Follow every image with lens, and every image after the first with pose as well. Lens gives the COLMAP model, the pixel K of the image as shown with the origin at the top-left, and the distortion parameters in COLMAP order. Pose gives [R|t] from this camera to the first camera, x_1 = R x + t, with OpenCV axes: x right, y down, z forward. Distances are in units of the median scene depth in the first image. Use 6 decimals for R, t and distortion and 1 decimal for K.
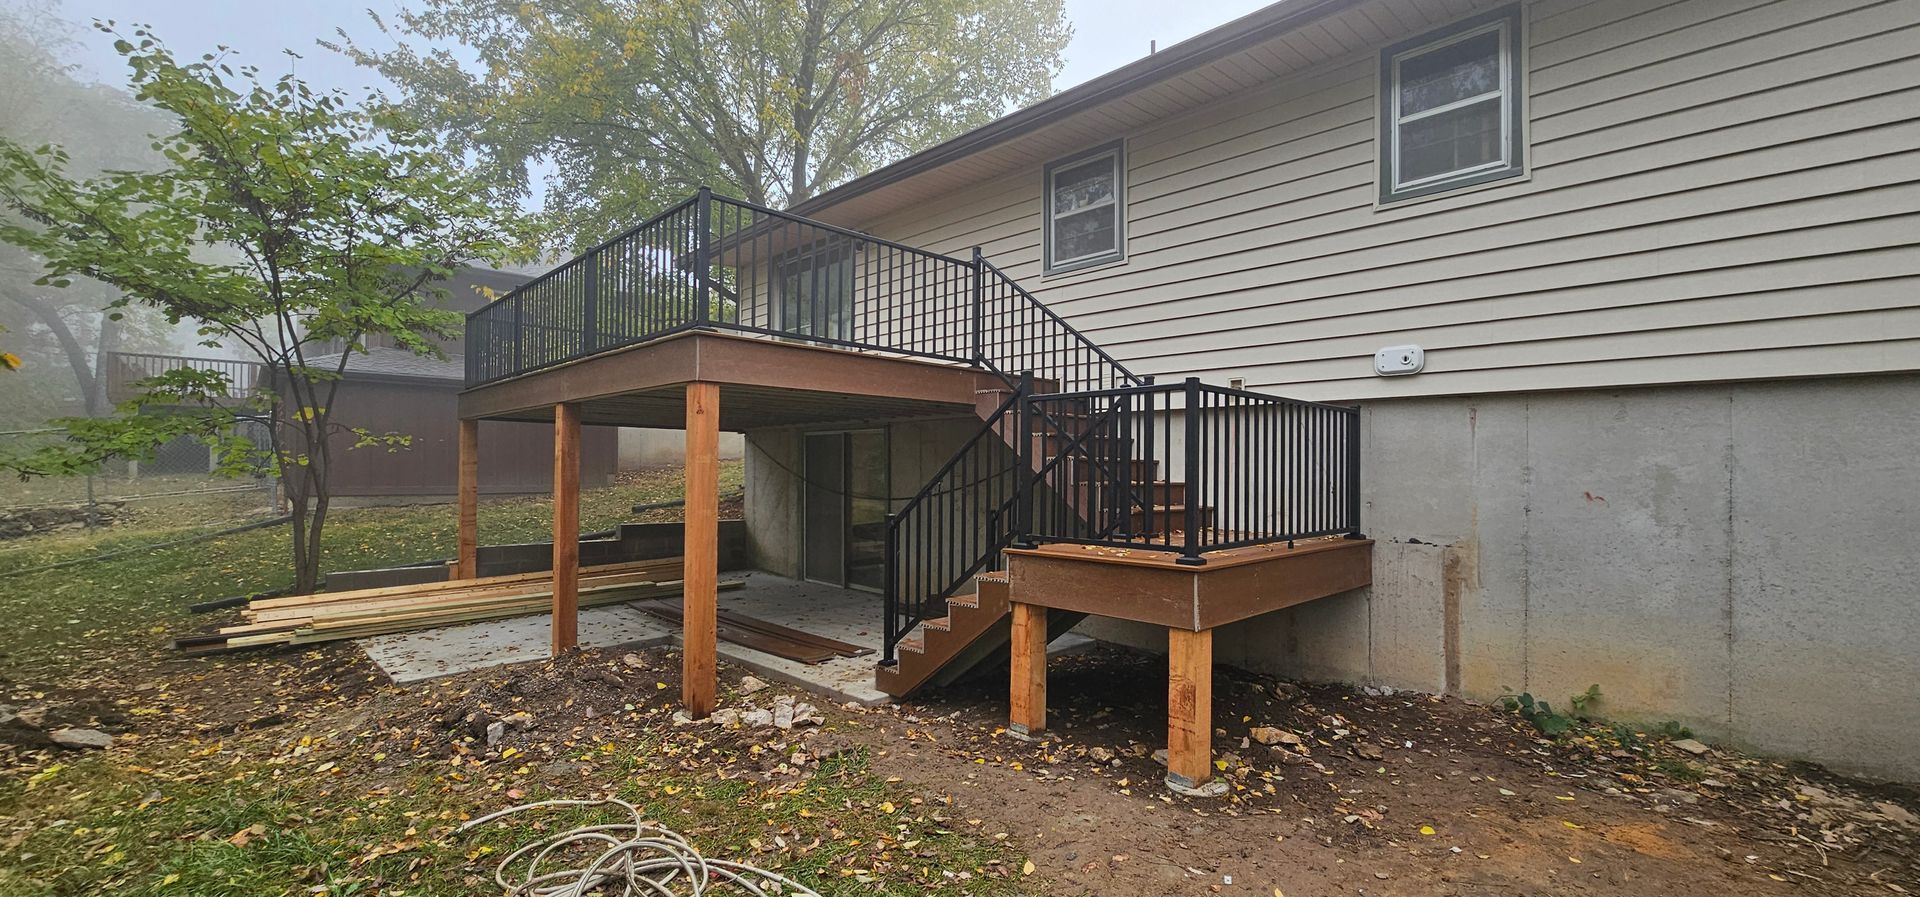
lens RADIAL K [[759.2, 0, 934.8], [0, 759.2, 487.9], [0, 0, 1]] dist [0.000532, 0.000102]
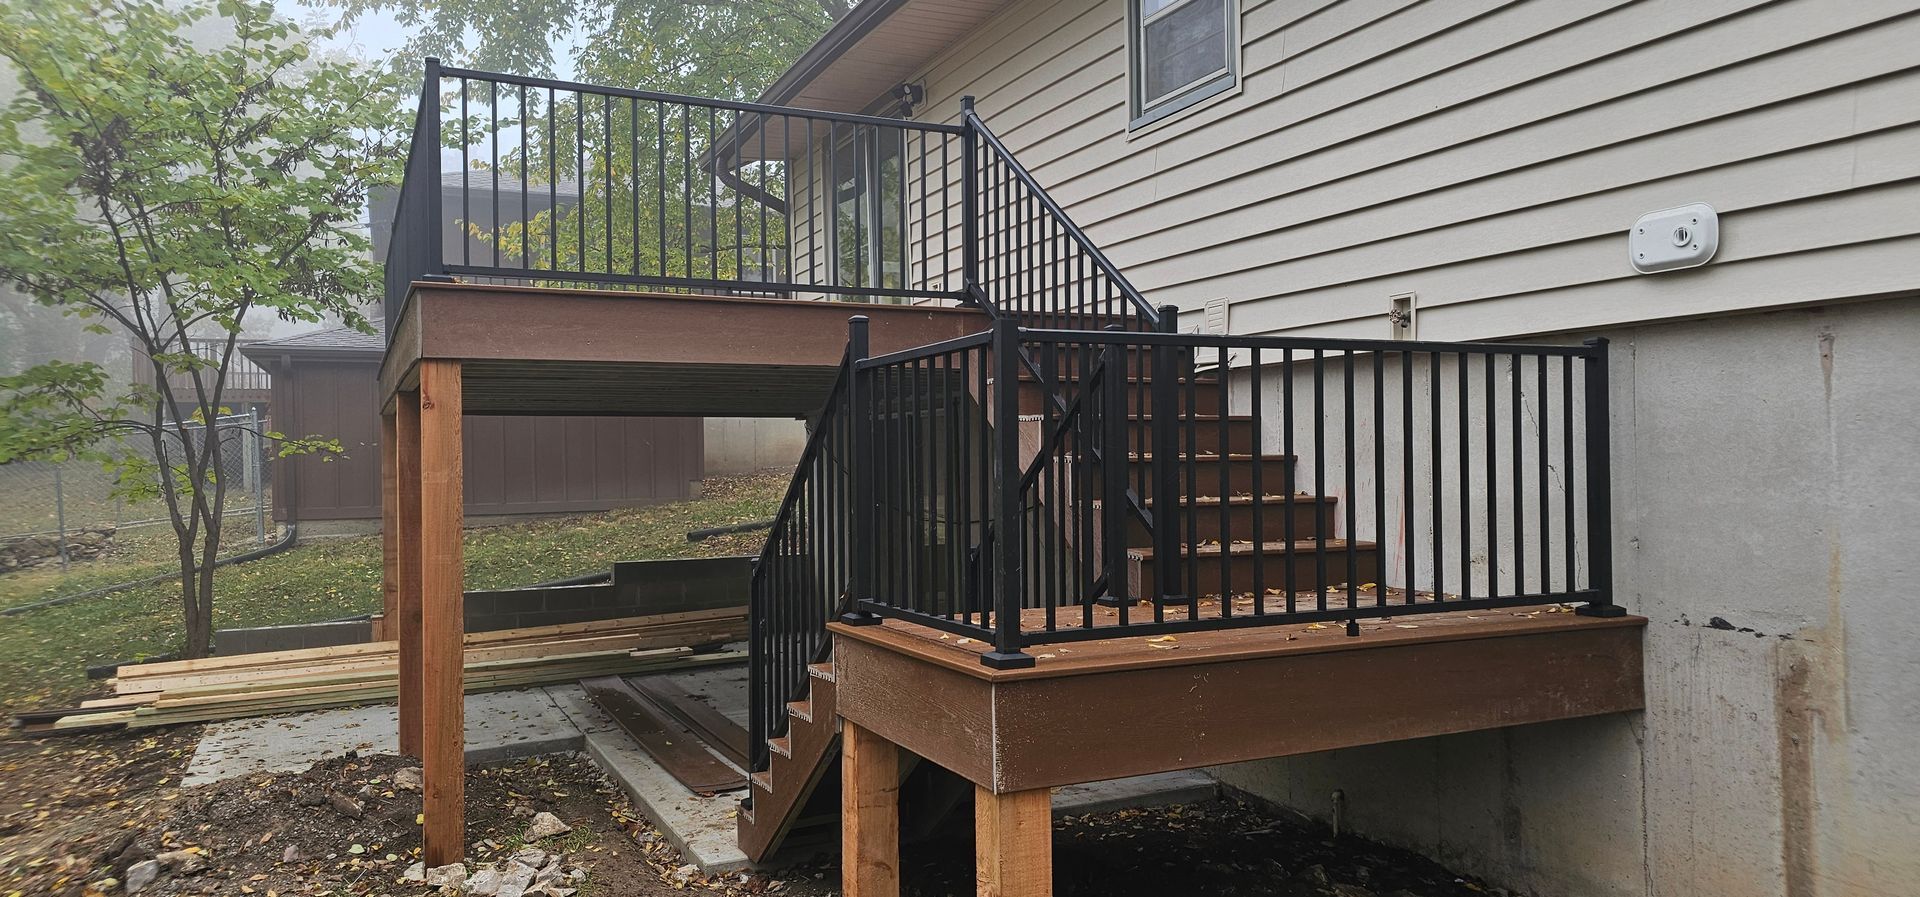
lens RADIAL K [[1246.8, 0, 1012.5], [0, 1246.8, 485.6], [0, 0, 1]] dist [0.042079, -0.003541]
pose [[0.945154, -0.015242, -0.326268, 0.438357], [0.015503, 0.999878, -0.001799, -0.018284], [0.326256, -0.003358, 0.945276, 0.113853]]
